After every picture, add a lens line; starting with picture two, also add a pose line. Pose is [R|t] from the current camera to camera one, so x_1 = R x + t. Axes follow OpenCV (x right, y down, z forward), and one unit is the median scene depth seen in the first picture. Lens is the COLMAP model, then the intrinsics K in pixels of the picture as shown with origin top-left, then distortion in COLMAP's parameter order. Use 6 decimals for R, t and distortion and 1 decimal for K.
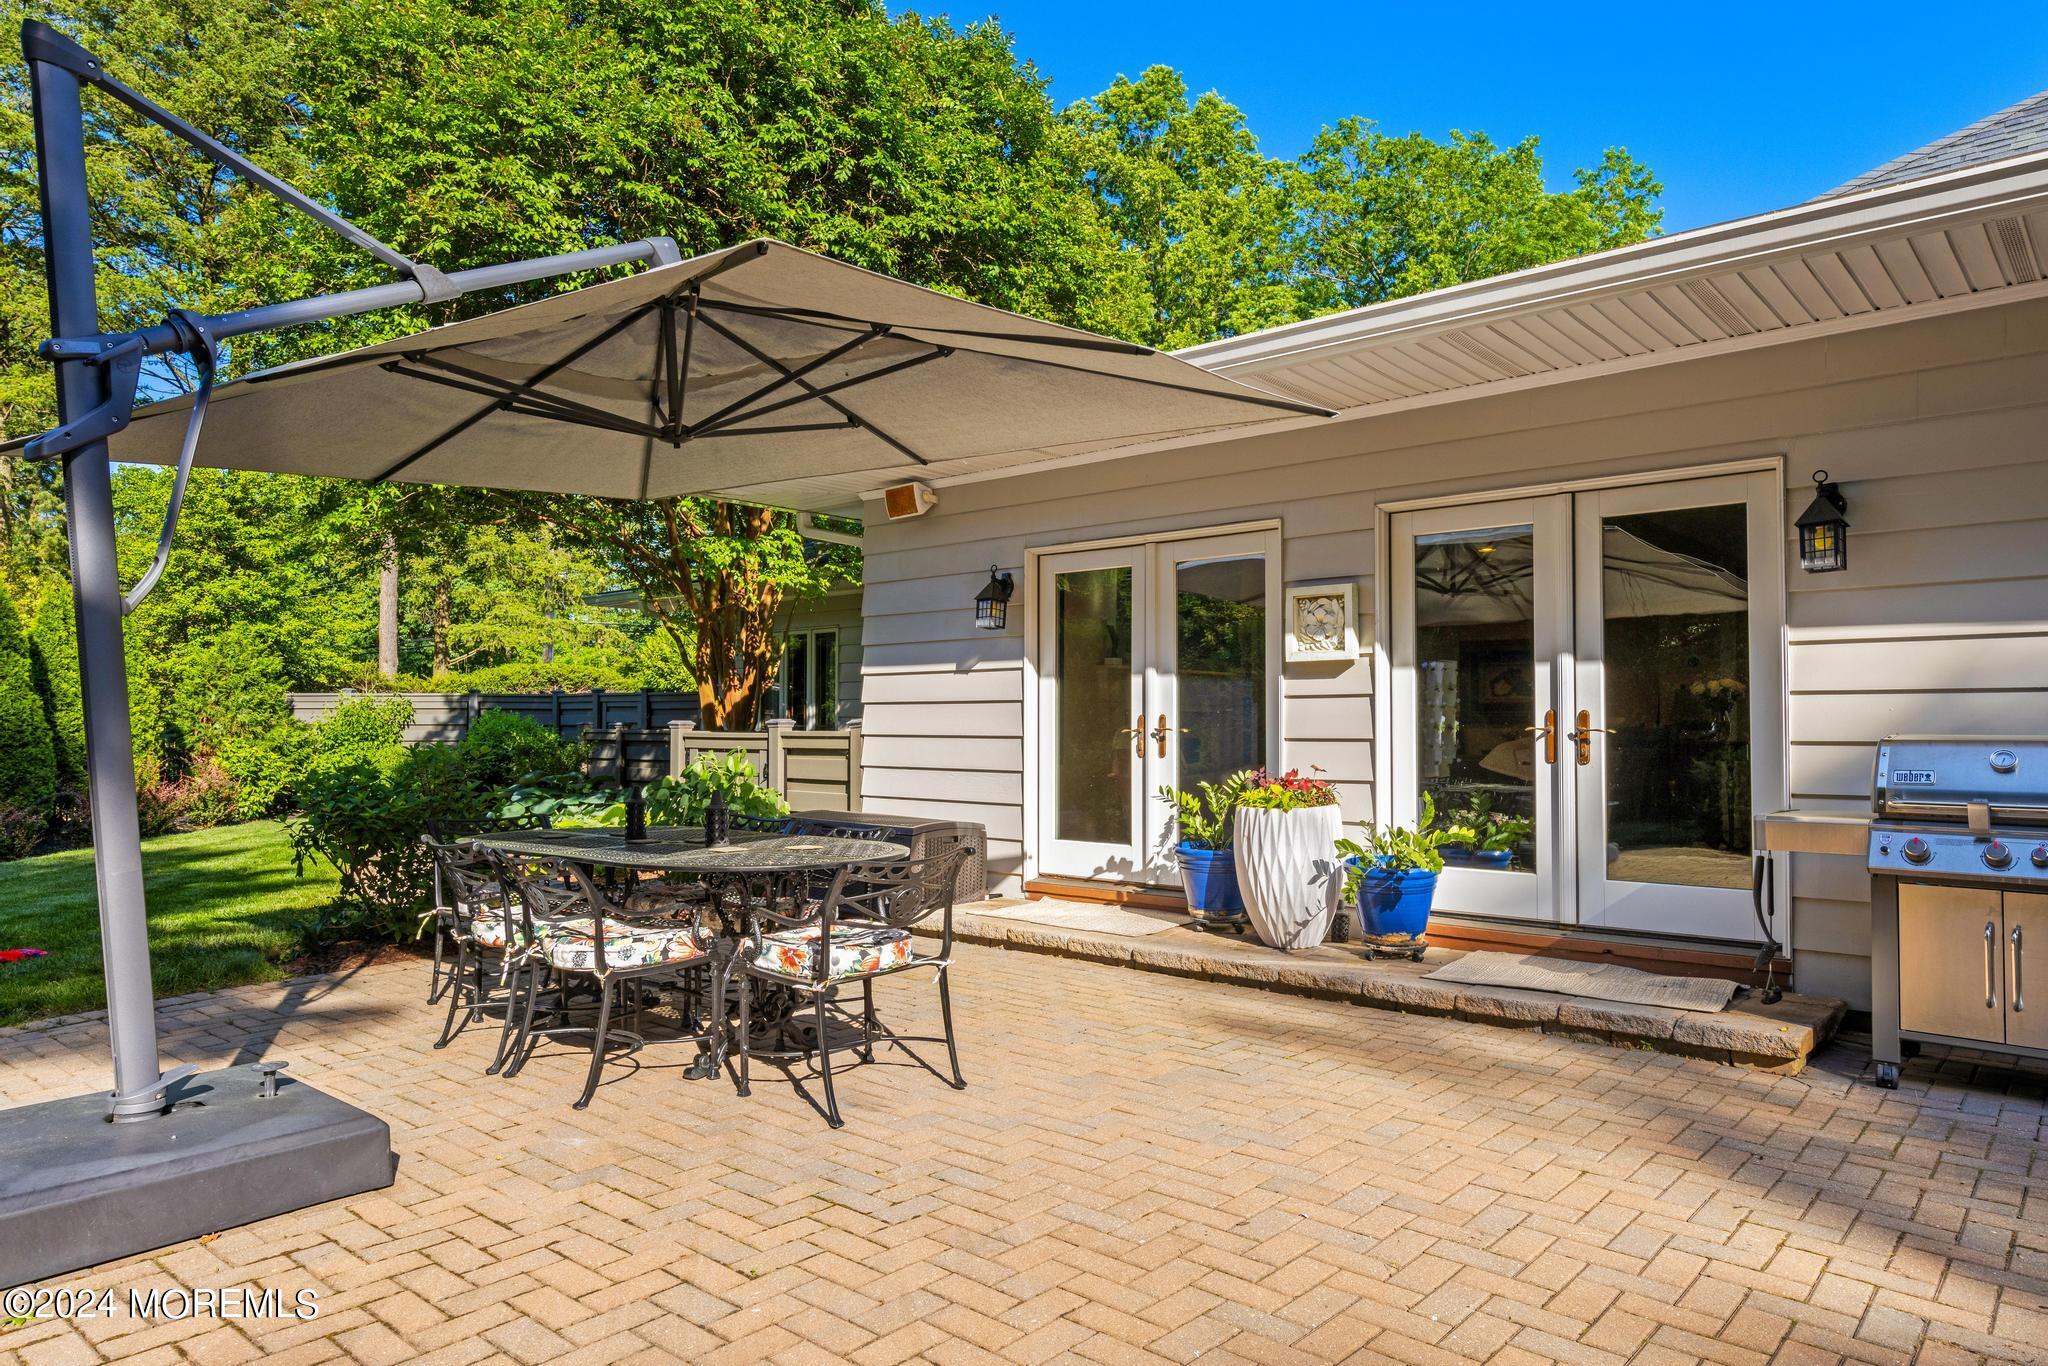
lens RADIAL K [[1302.1, 0, 1039.3], [0, 1302.1, 689.4], [0, 0, 1]] dist [0.002808, 0.004689]
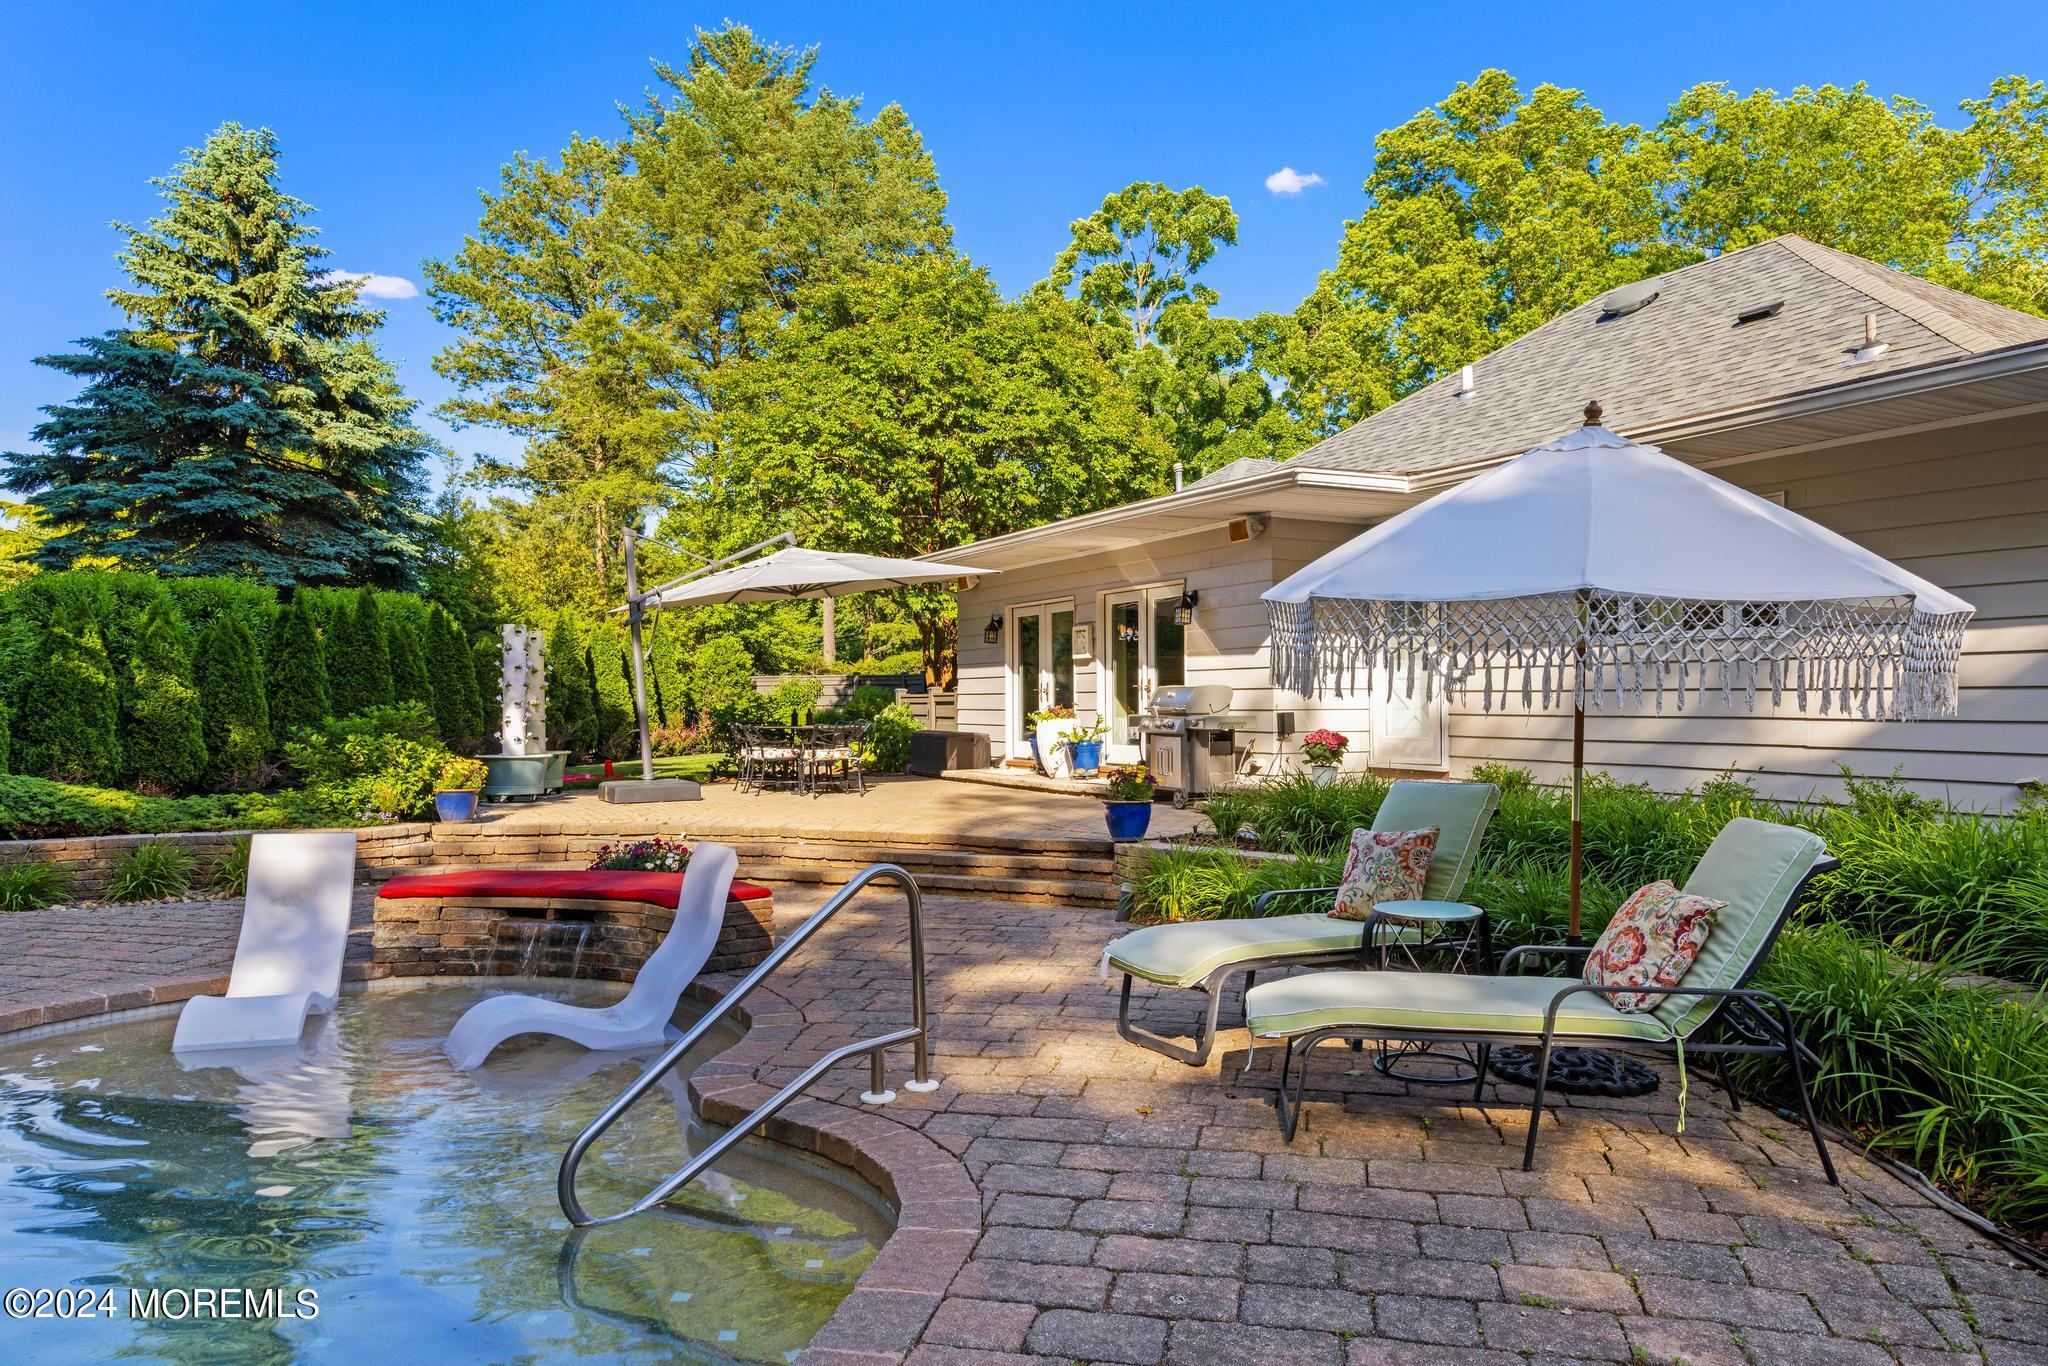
lens RADIAL K [[1350.9, 0, 1030.4], [0, 1350.9, 669.4], [0, 0, 1]] dist [0.005892, -0.001868]
pose [[0.935209, -0.016434, -0.353714, 0.654281], [0.018263, 0.999832, 0.001835, -0.005209], [0.353624, -0.008177, 0.935352, -0.860919]]
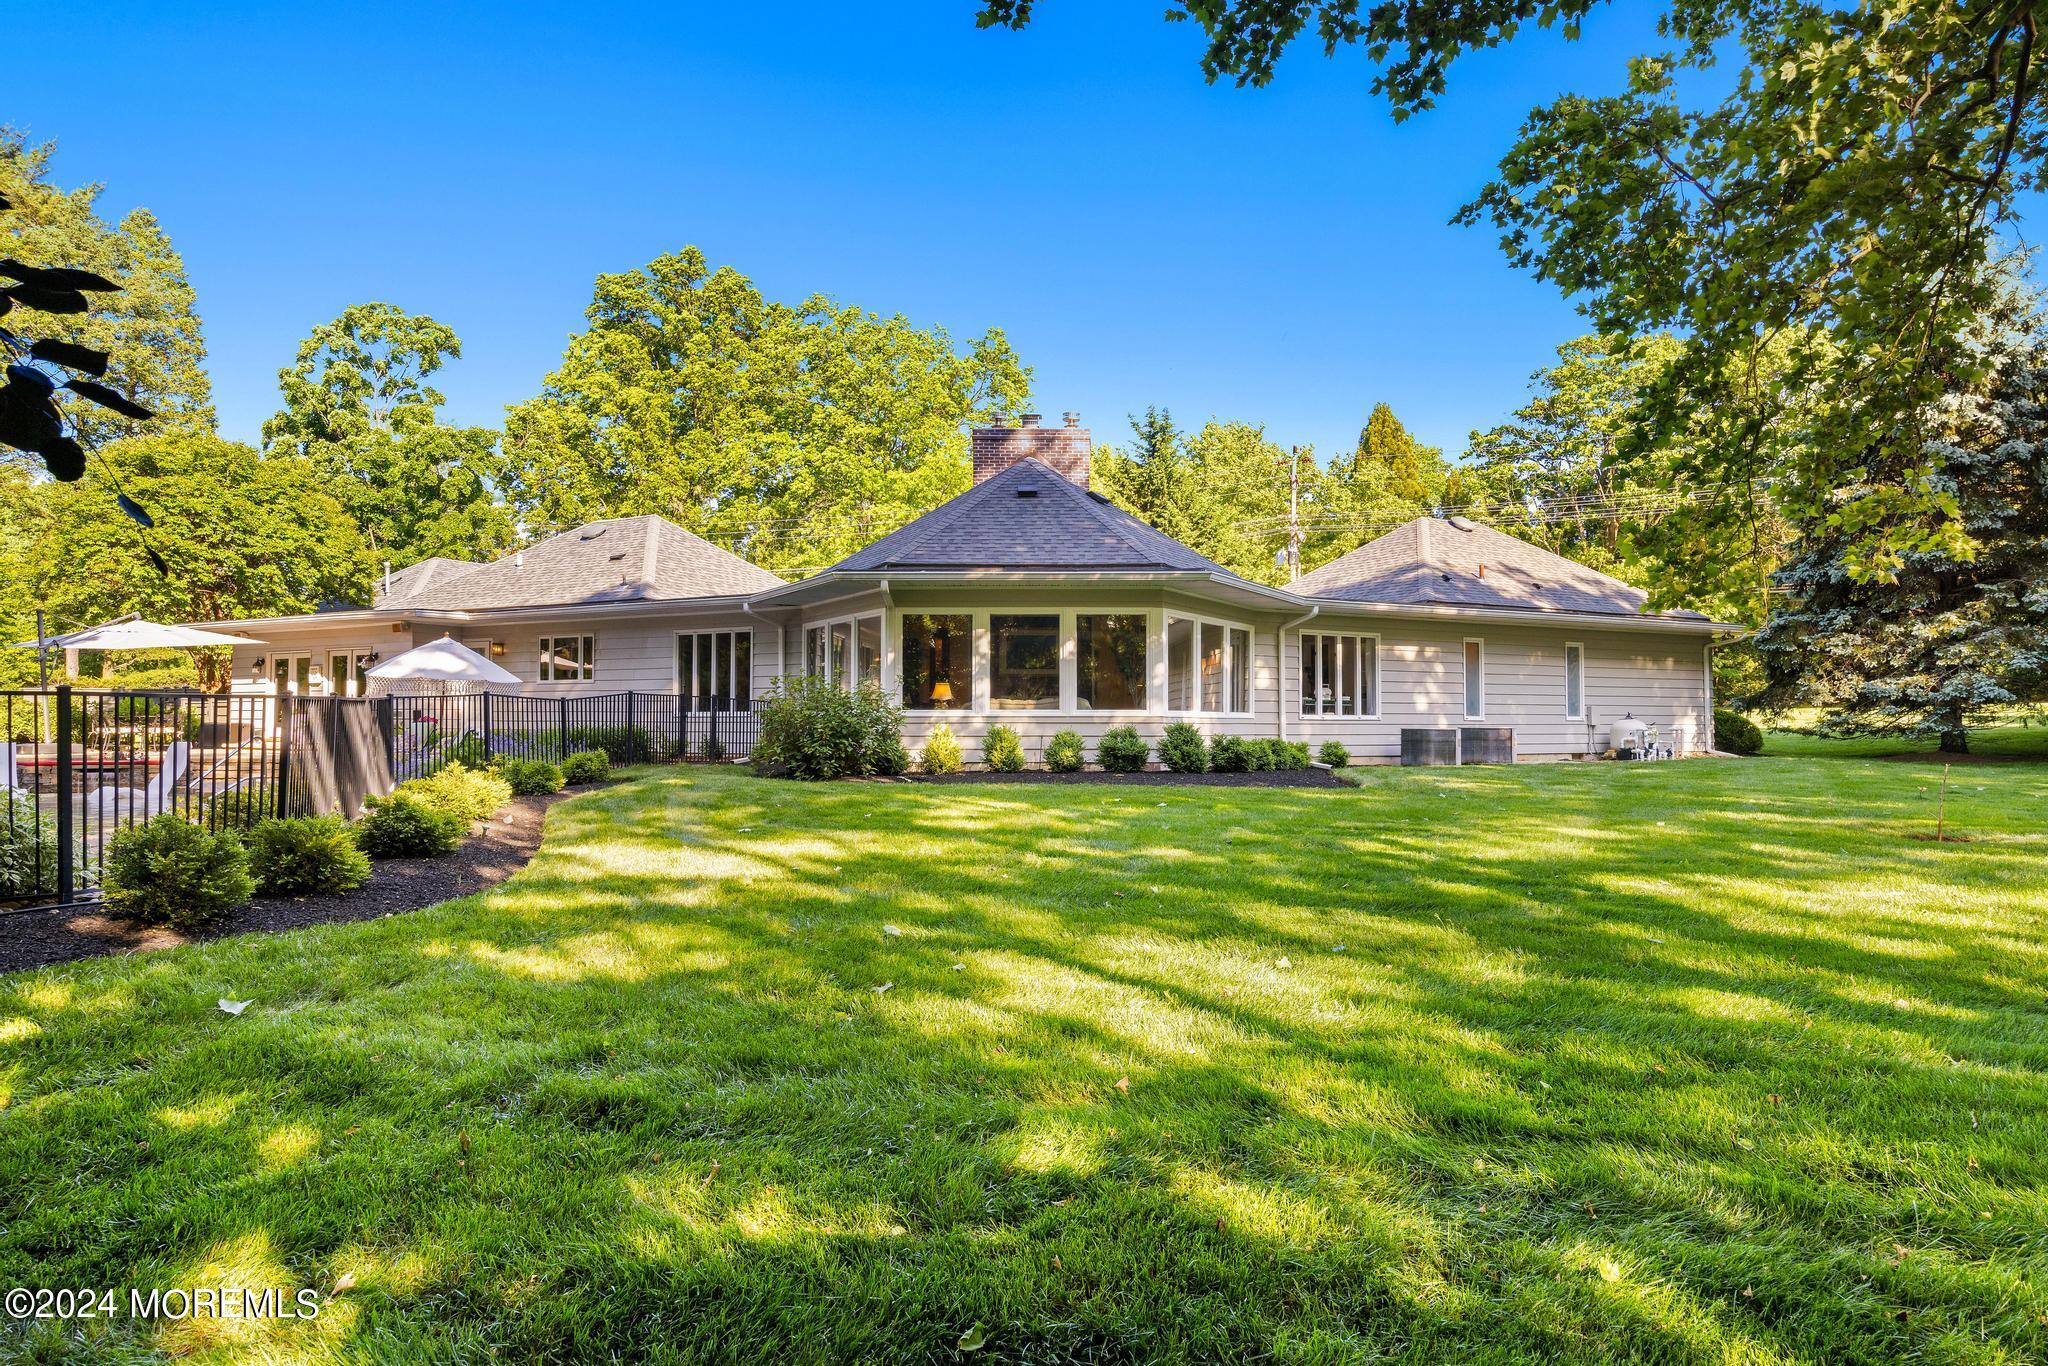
lens RADIAL K [[1302.1, 0, 1035.7], [0, 1302.1, 690.6], [0, 0, 1]] dist [0.002808, 0.004689]
pose [[0.983988, 0.004070, 0.178187, 1.240508], [-0.004808, 0.999982, 0.003712, -0.015737], [-0.178168, -0.004510, 0.983990, -2.577034]]
